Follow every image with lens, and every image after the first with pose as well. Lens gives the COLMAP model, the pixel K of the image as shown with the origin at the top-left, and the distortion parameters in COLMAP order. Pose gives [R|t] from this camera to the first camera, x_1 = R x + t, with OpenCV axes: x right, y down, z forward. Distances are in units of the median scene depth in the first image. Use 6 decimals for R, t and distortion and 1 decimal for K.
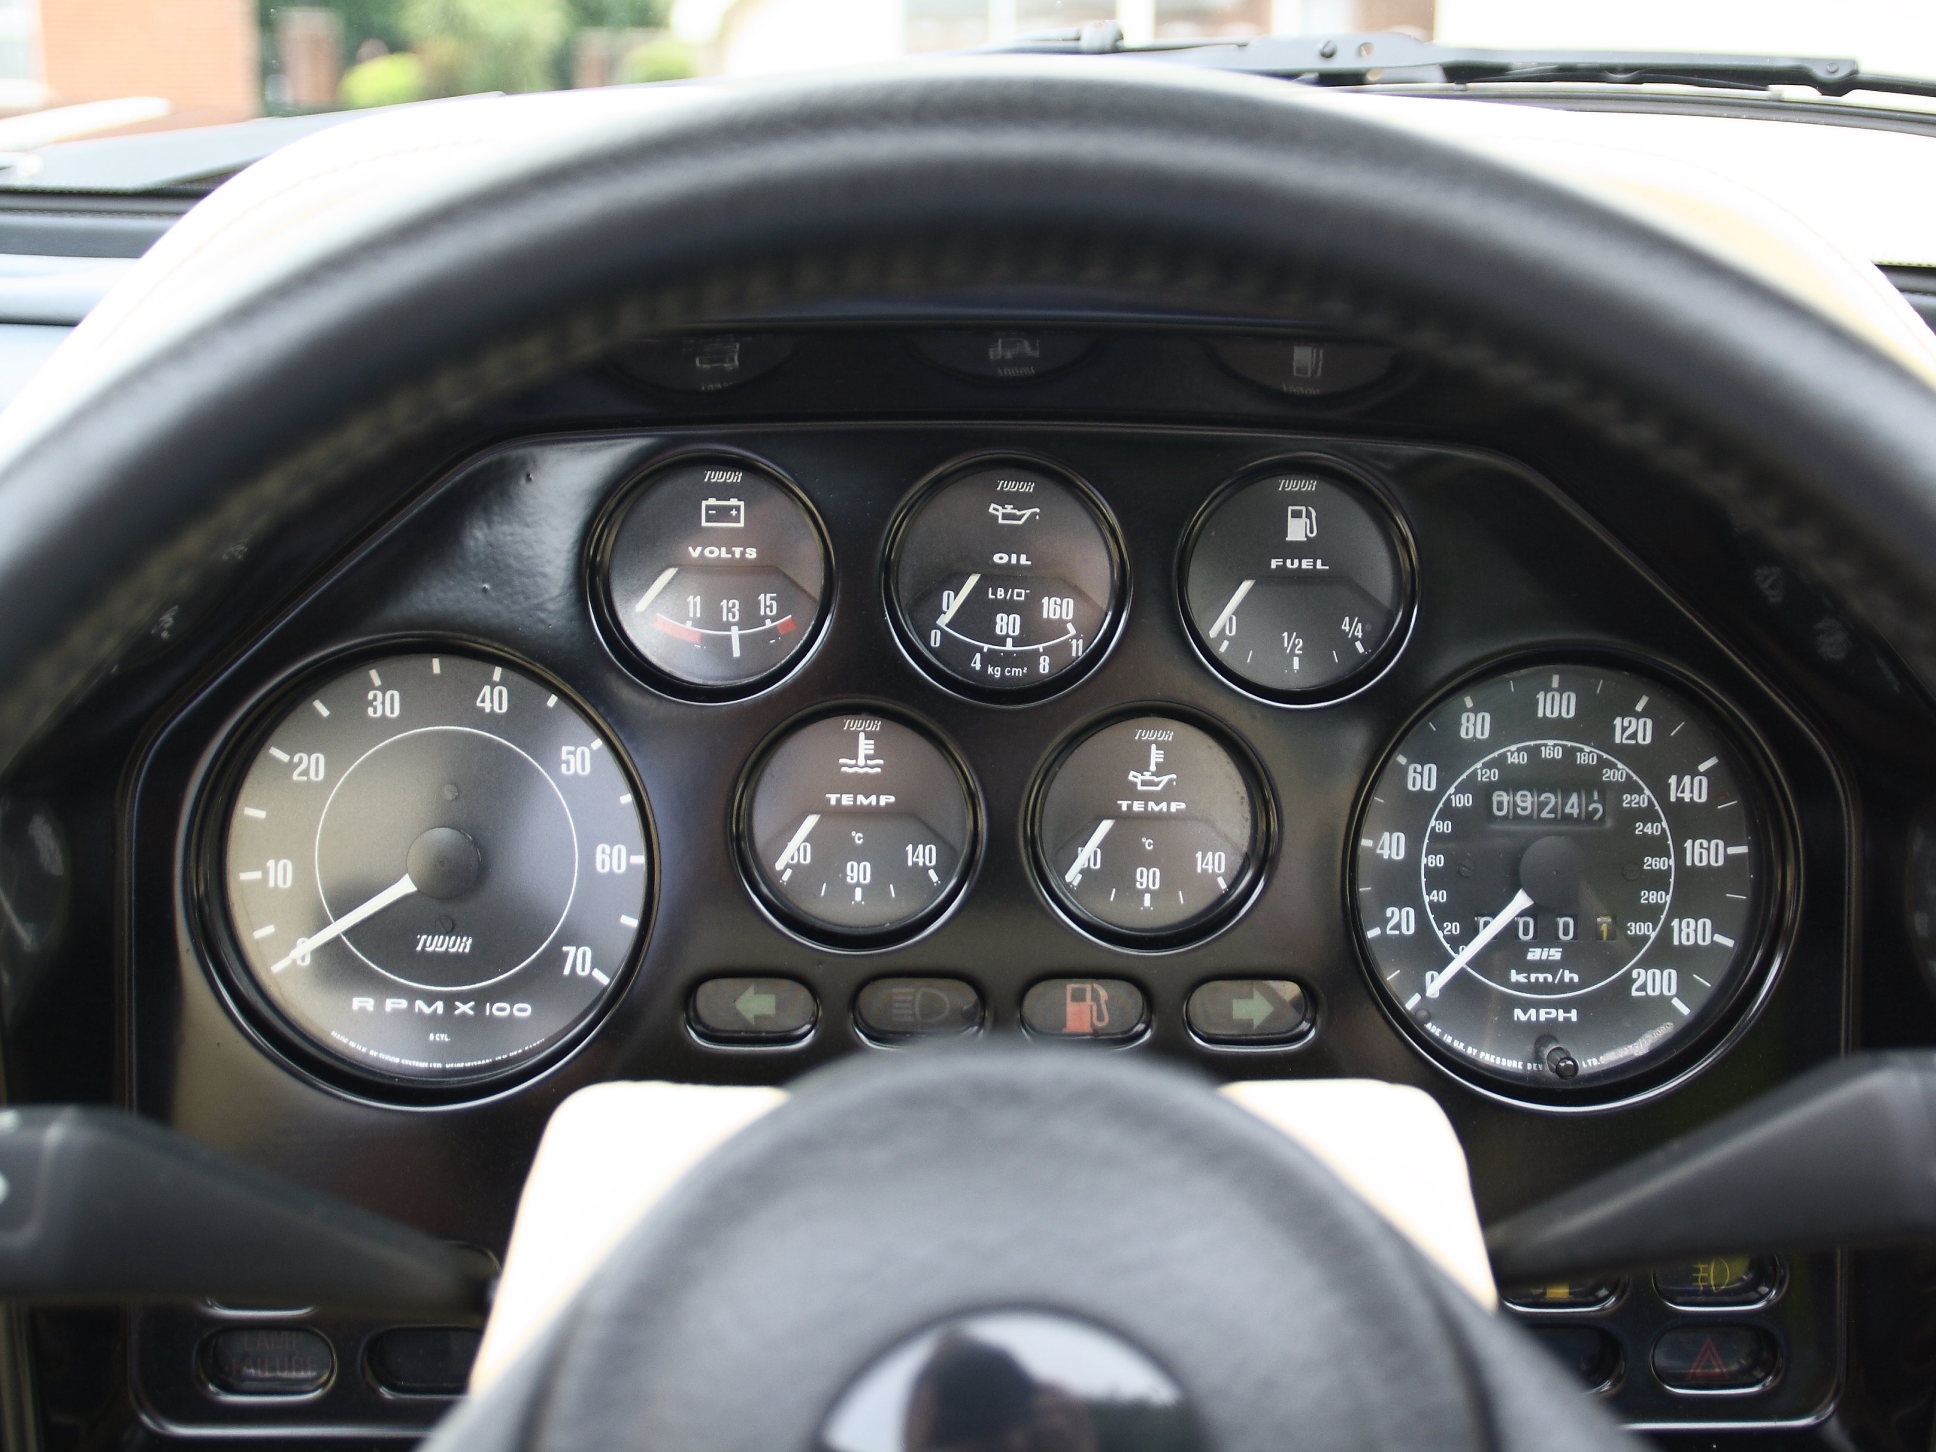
lens RADIAL K [[2595.3, 0, 1035.0], [0, 2595.3, 700.7], [0, 0, 1]] dist [-0.057822, 0.000000]
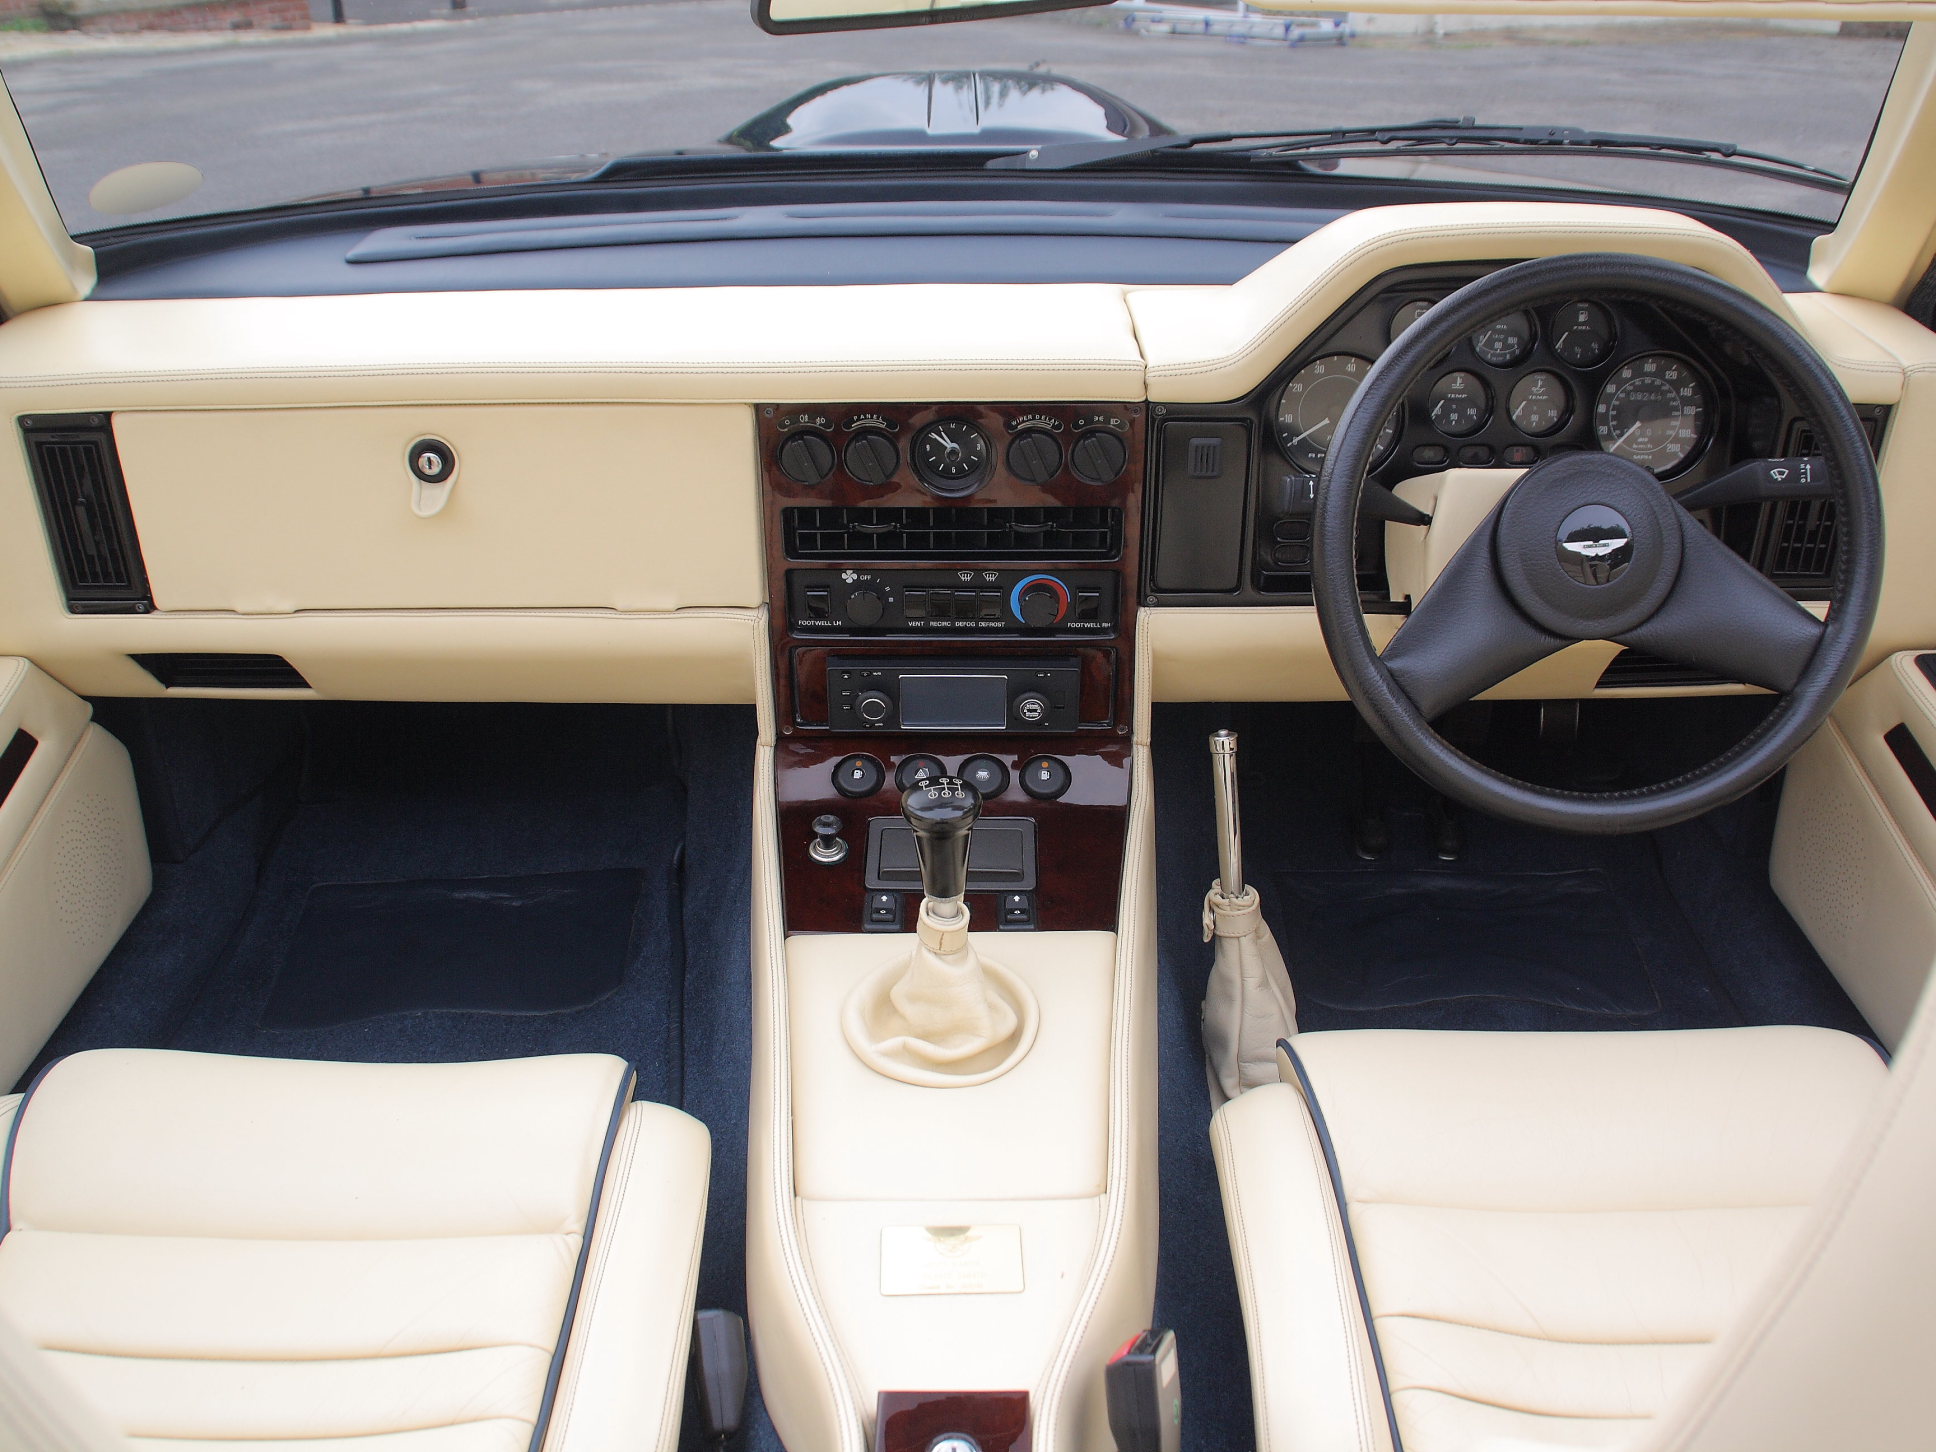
lens RADIAL K [[1733.4, 0, 965.0], [0, 1733.4, 722.7], [0, 0, 1]] dist [-0.129597, 0.026294]
pose [[0.998645, -0.009344, -0.051201, -0.613159], [0.021301, 0.970968, 0.238260, -0.096375], [0.047488, -0.239028, 0.969851, -1.371683]]
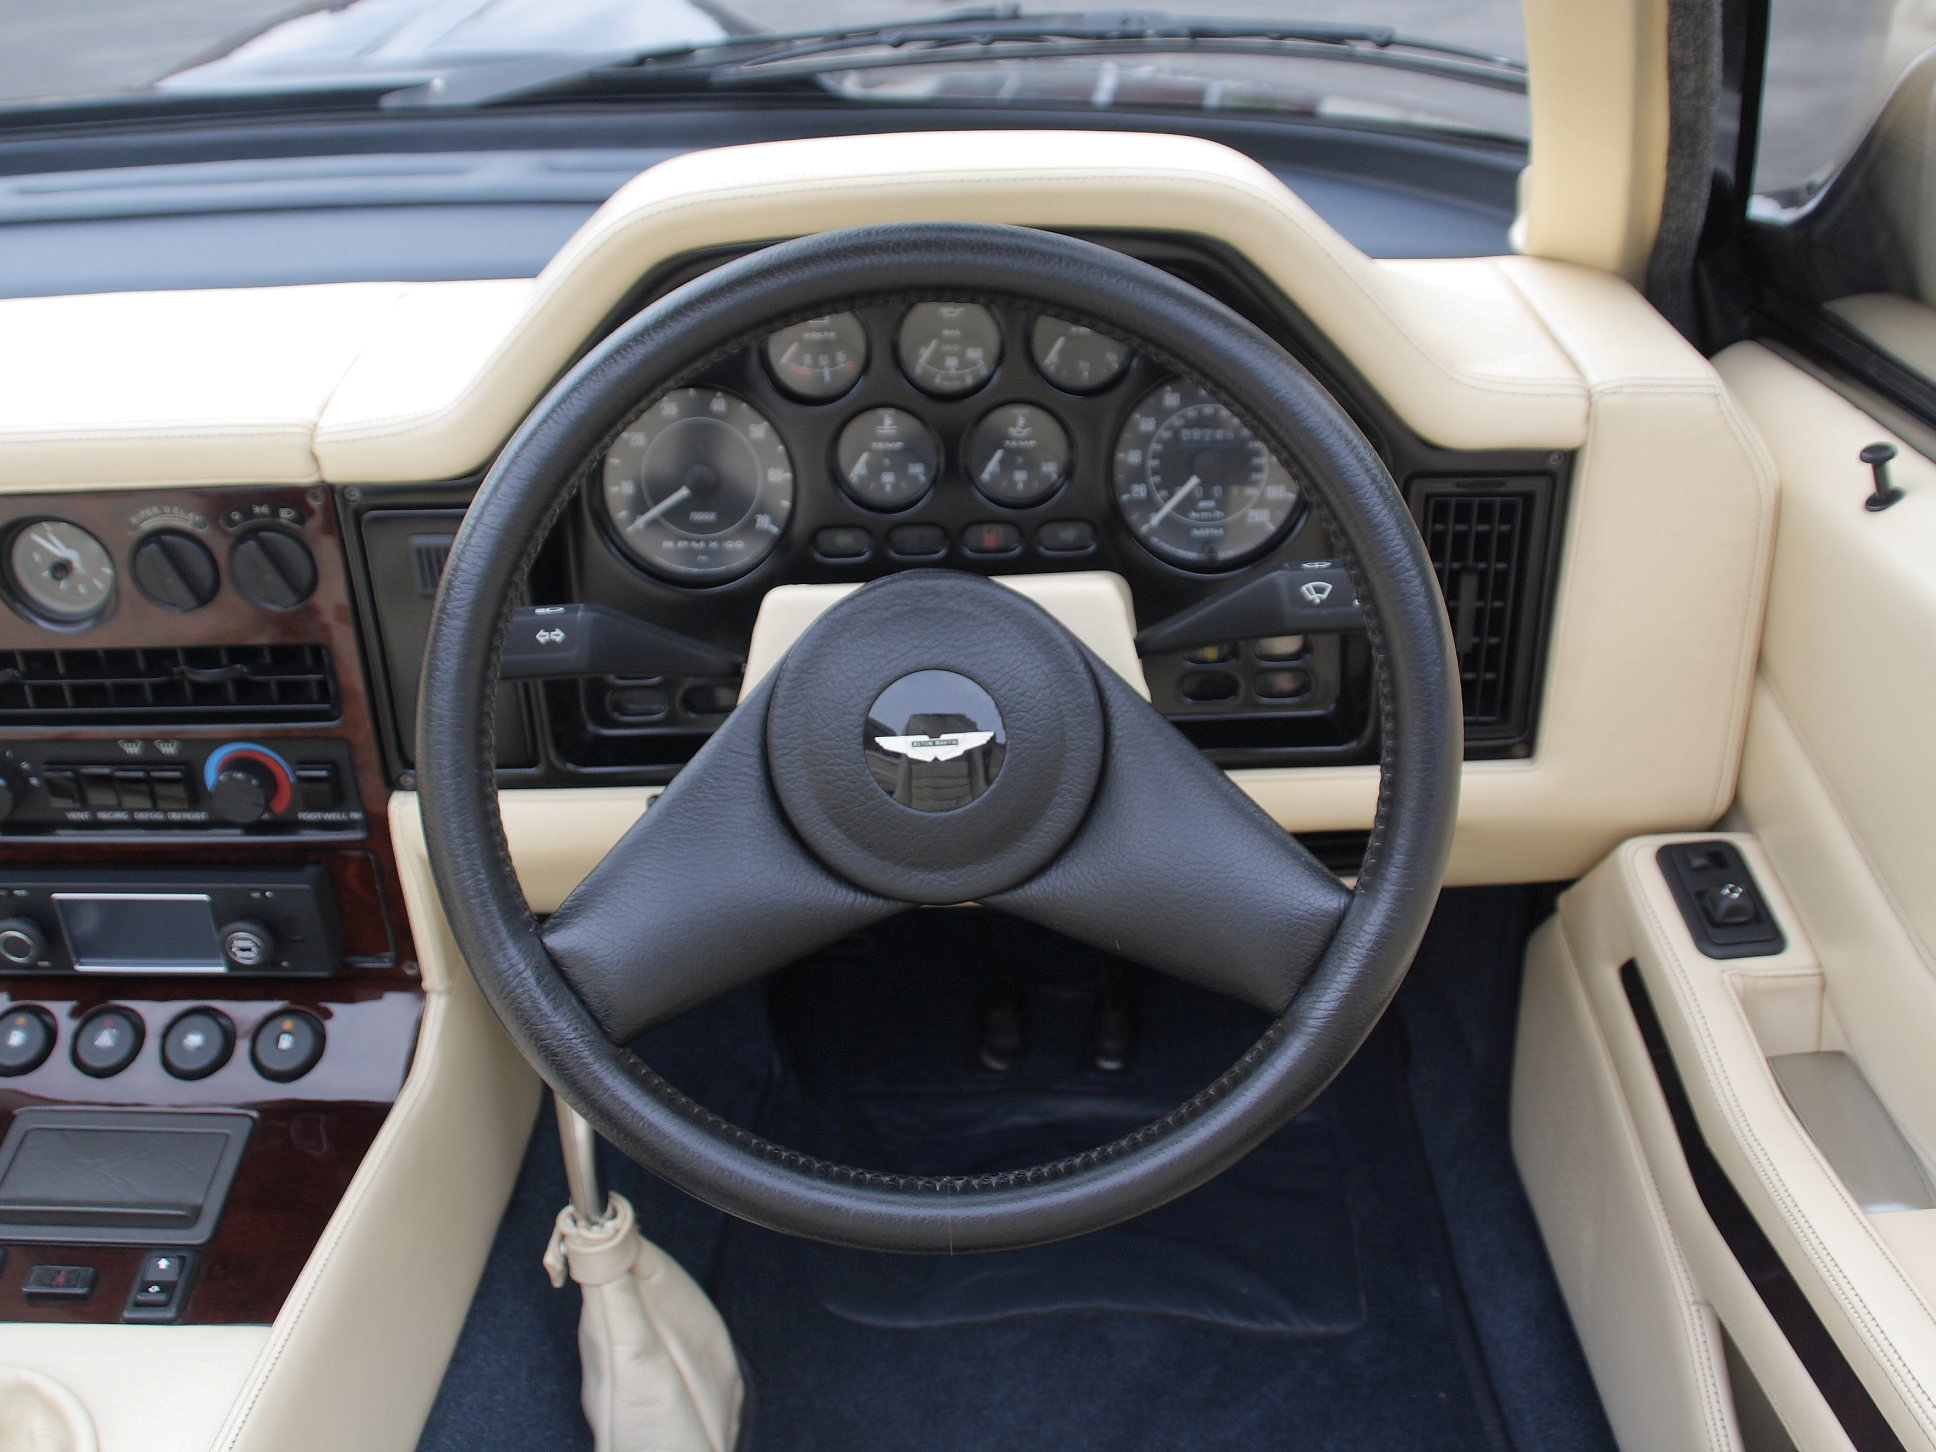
lens RADIAL K [[1919.1, 0, 948.2], [0, 1919.1, 651.2], [0, 0, 1]] dist [-0.141493, 0.000000]
pose [[0.997785, -0.026677, -0.060934, 0.077377], [0.038985, 0.976761, 0.210755, -0.129817], [0.053896, -0.212663, 0.975638, -0.608059]]
